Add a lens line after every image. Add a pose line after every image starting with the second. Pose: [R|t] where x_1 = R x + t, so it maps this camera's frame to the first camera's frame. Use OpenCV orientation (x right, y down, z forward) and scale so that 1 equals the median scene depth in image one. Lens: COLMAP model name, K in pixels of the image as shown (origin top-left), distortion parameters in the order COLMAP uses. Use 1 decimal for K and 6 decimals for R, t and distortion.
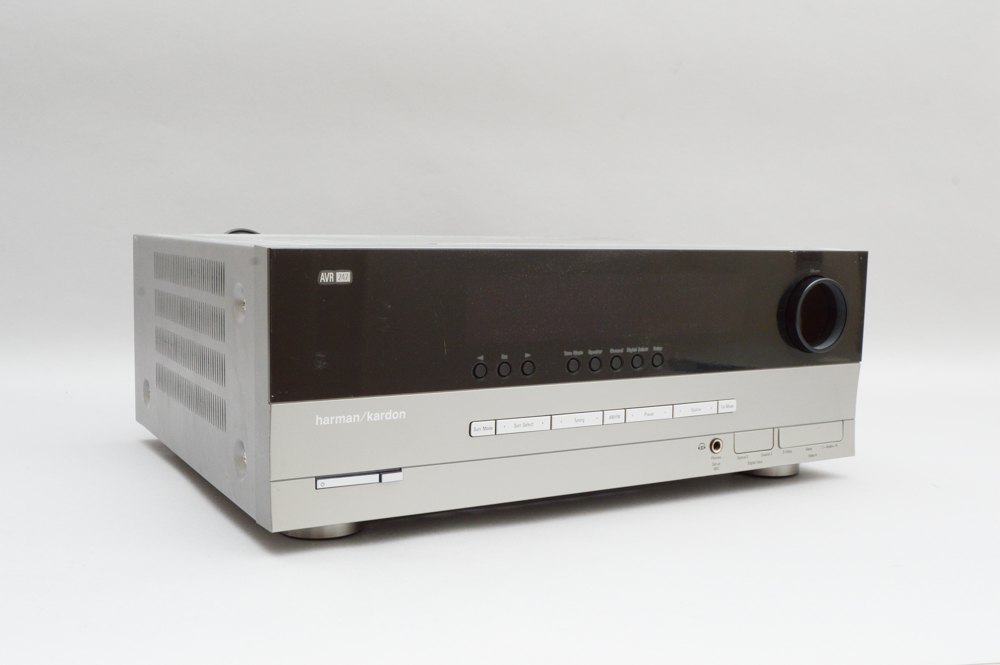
lens RADIAL K [[1086.9, 0, 500.0], [0, 1086.9, 332.5], [0, 0, 1]] dist [-0.089219, -0.002033]
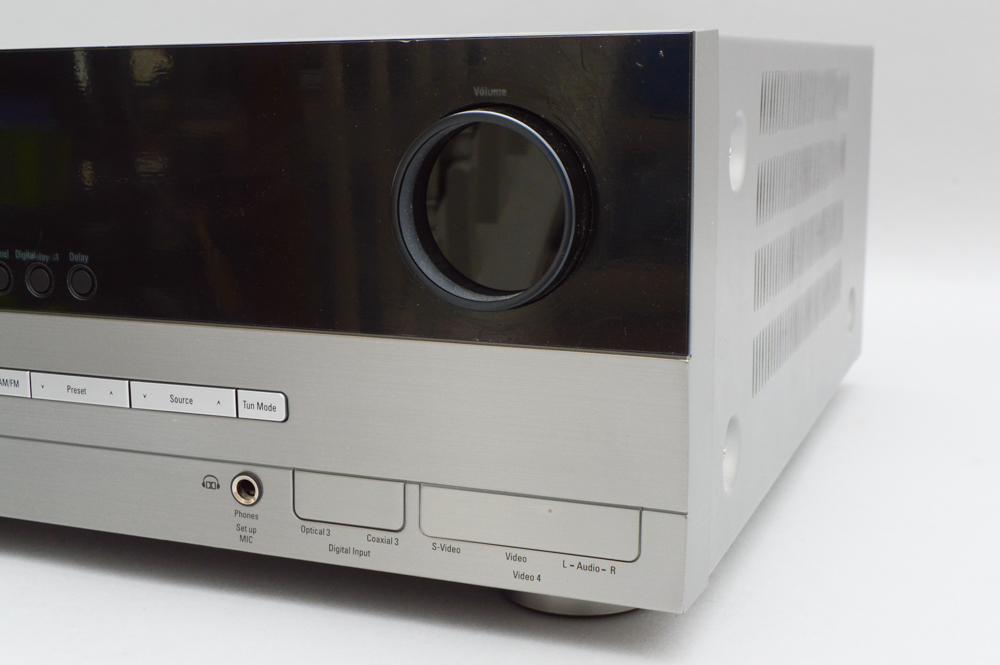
lens RADIAL K [[1314.8, 0, 500.0], [0, 1314.8, 332.5], [0, 0, 1]] dist [-0.018139, -0.017670]
pose [[0.616326, 0.119869, -0.778315, 0.675641], [-0.058746, 0.992592, 0.106351, -0.023636], [0.785297, -0.019824, 0.618801, 0.741077]]
